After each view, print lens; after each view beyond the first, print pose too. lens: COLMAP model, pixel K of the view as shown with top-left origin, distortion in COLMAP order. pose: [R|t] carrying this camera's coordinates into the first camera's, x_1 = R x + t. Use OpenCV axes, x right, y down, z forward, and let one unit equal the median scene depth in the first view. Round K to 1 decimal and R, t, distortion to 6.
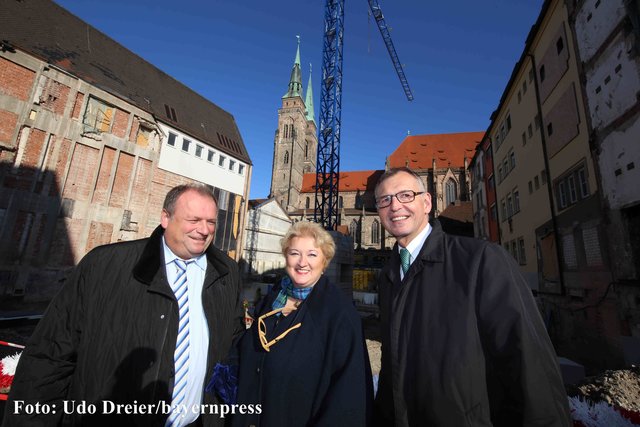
lens RADIAL K [[274.0, 0, 319.4], [0, 274.0, 211.1], [0, 0, 1]] dist [0.001954, -0.000850]
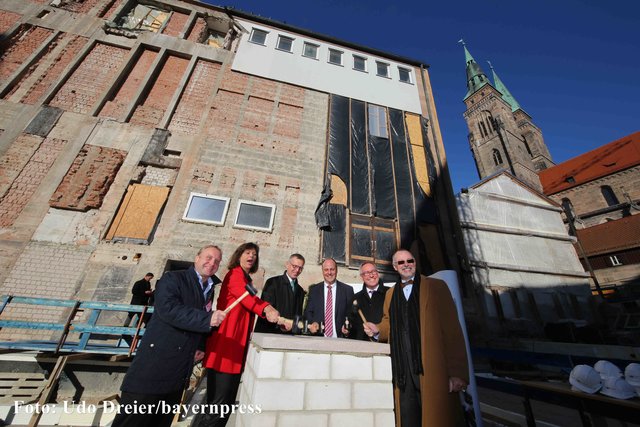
lens RADIAL K [[238.9, 0, 318.2], [0, 238.9, 212.3], [0, 0, 1]] dist [0.005143, -0.003743]
pose [[0.690086, -0.324637, -0.646832, -0.102293], [0.117665, 0.932187, -0.342319, 0.110093], [0.714098, 0.160120, 0.681488, 0.333335]]
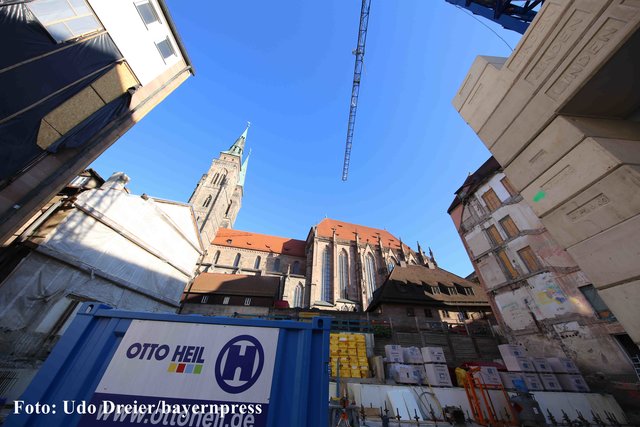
lens RADIAL K [[202.7, 0, 318.2], [0, 202.7, 211.7], [0, 0, 1]] dist [-0.000262, -0.002395]
pose [[0.873479, 0.289582, 0.391378, -0.064764], [-0.096404, 0.890837, -0.443978, 0.109723], [-0.477222, 0.350075, 0.806044, 0.371674]]
